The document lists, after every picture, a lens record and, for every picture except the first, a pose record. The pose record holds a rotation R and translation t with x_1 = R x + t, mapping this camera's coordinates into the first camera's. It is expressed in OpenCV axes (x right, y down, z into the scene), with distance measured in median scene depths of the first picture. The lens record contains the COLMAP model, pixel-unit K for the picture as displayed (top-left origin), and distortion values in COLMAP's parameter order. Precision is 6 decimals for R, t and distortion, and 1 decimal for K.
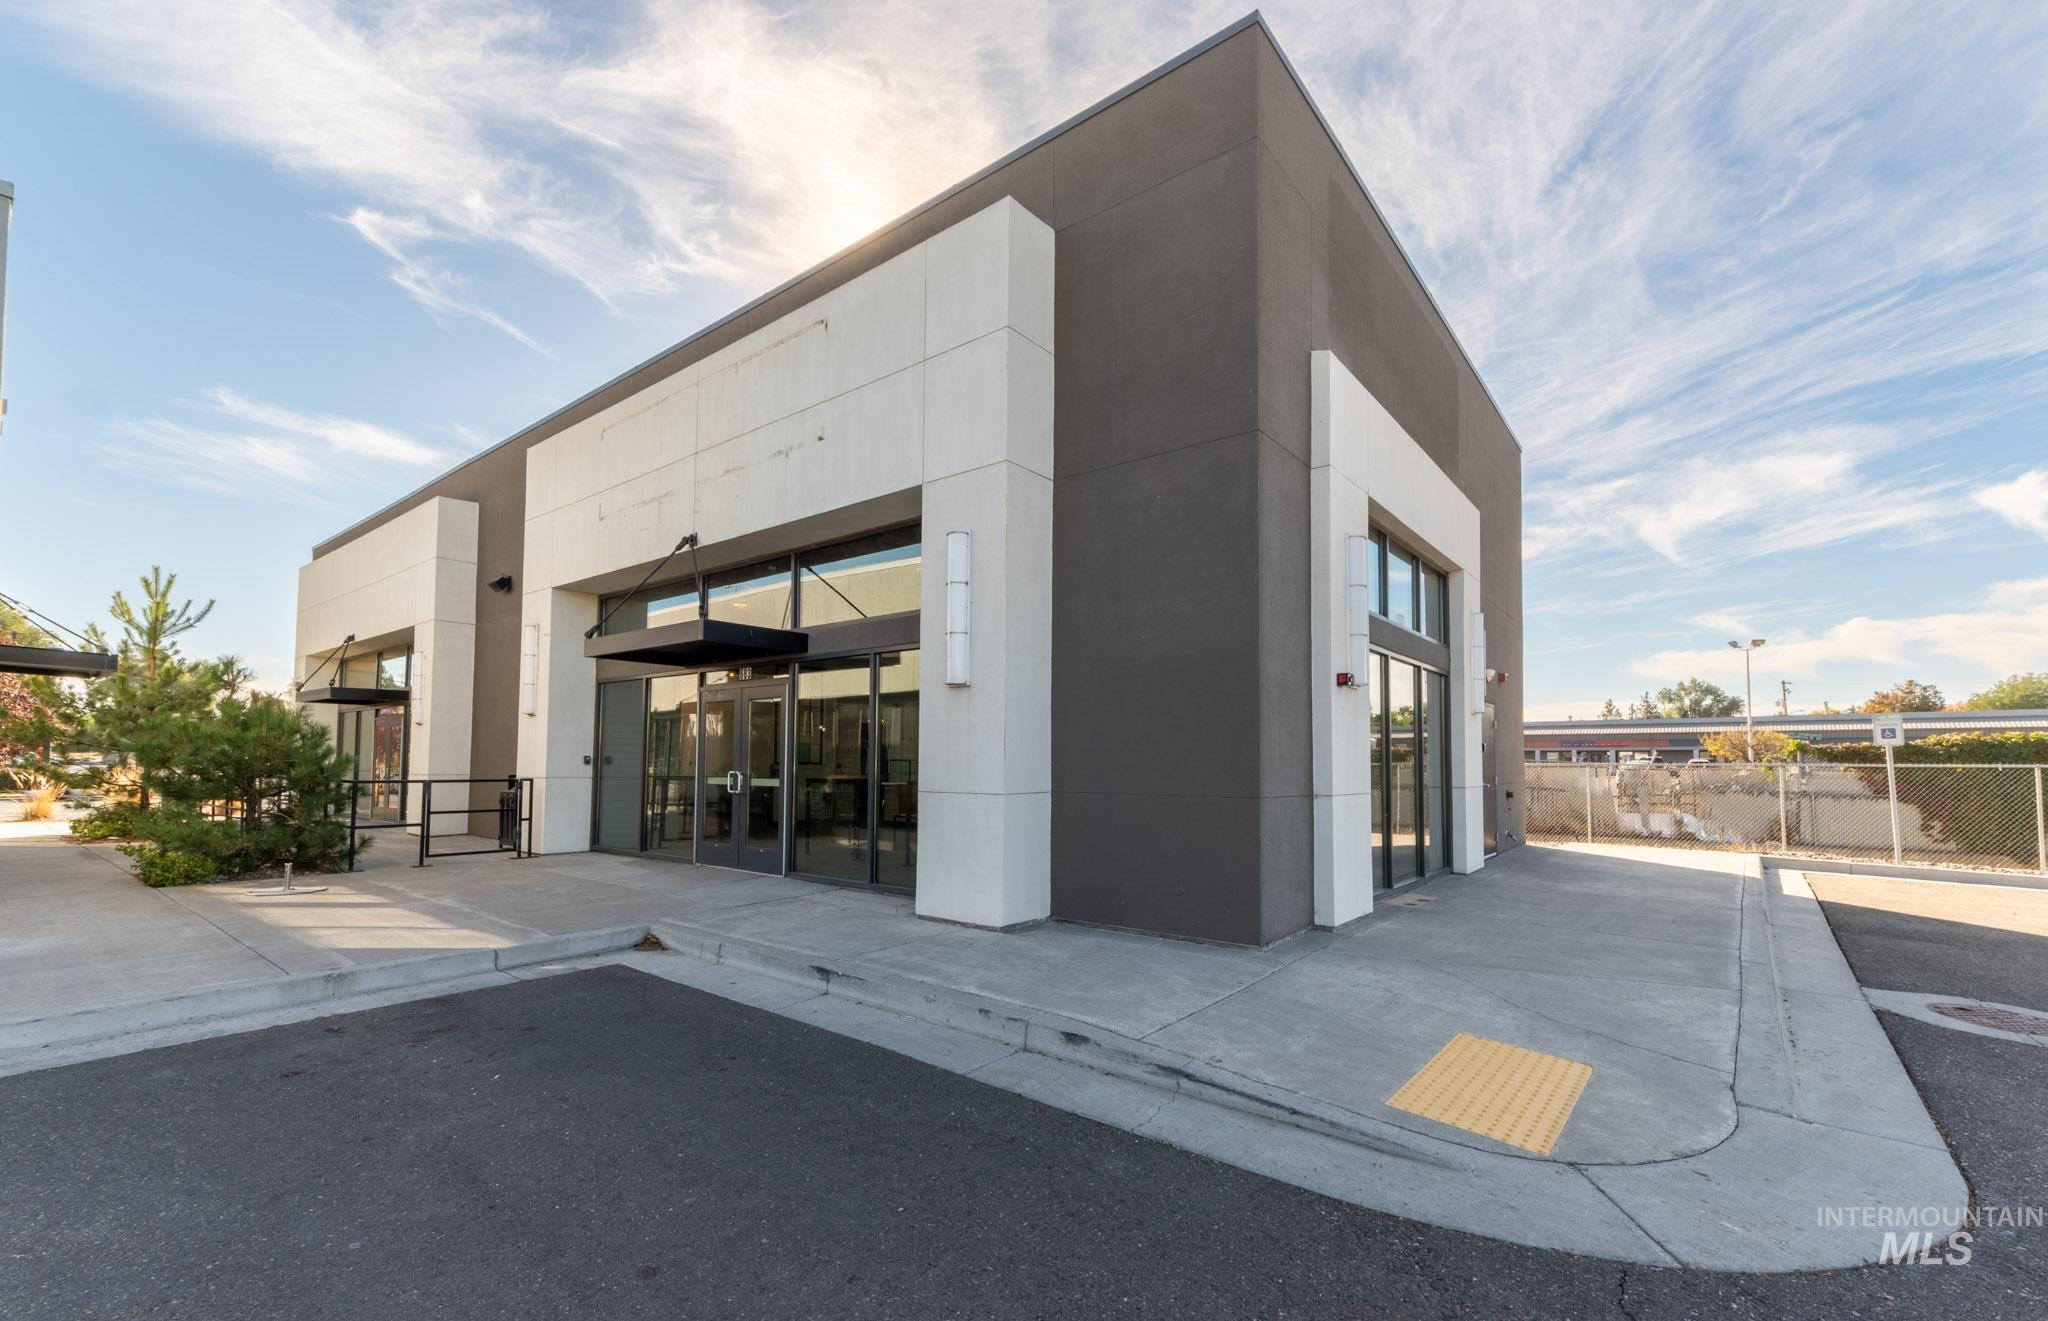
lens RADIAL K [[820.5, 0, 1028.9], [0, 820.5, 725.4], [0, 0, 1]] dist [0.013930, -0.000128]
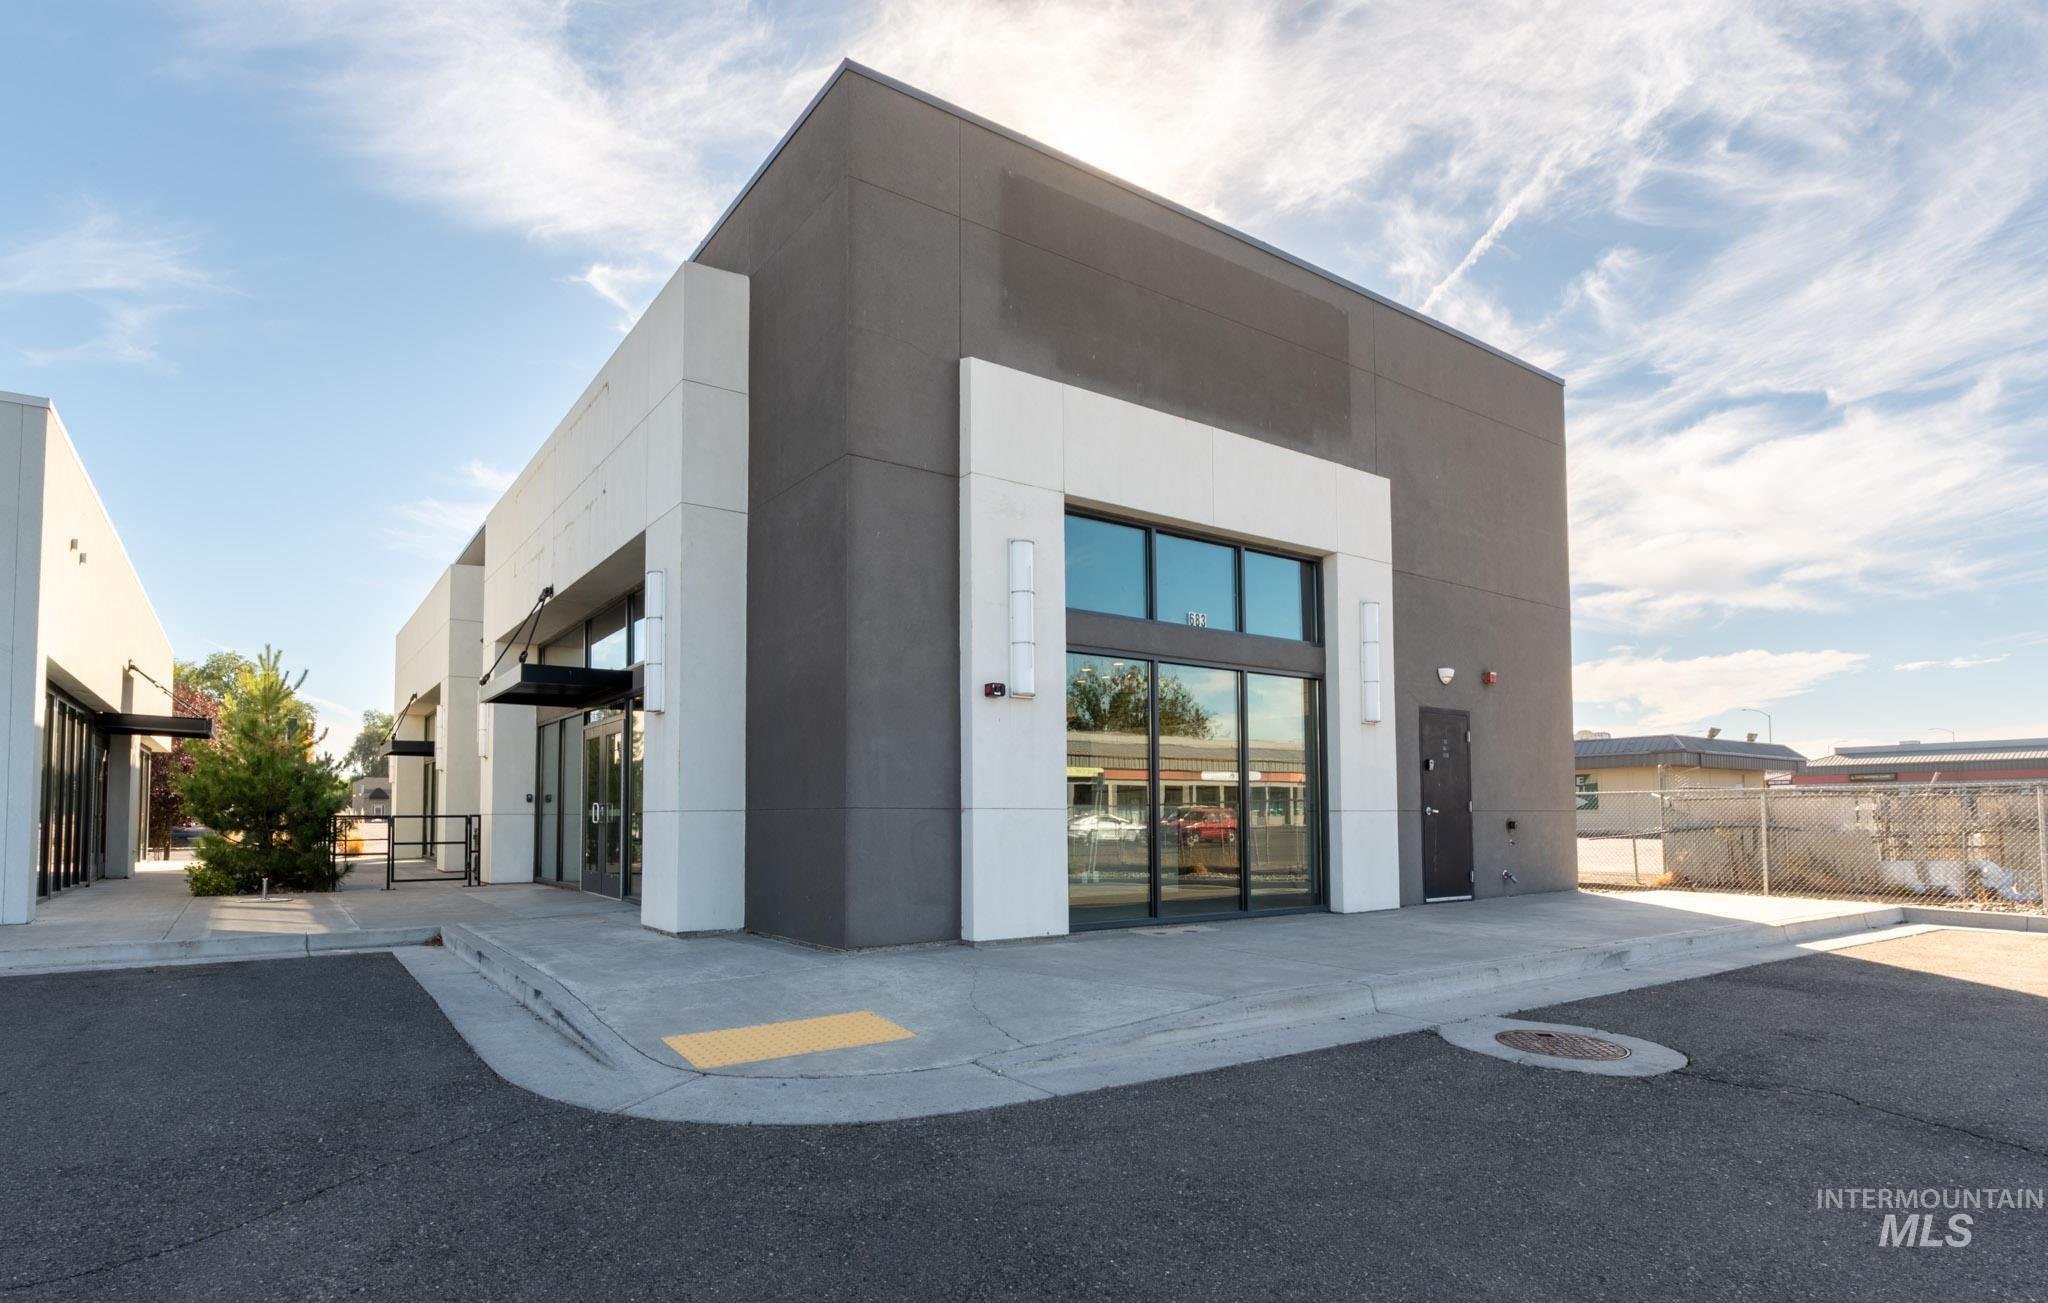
lens RADIAL K [[1044.4, 0, 1022.5], [0, 1044.4, 764.4], [0, 0, 1]] dist [-0.009731, -0.000585]
pose [[0.952693, -0.026918, -0.302740, 0.809158], [0.024271, 0.999627, -0.012501, 0.050240], [0.302964, 0.004561, 0.952991, -0.173687]]
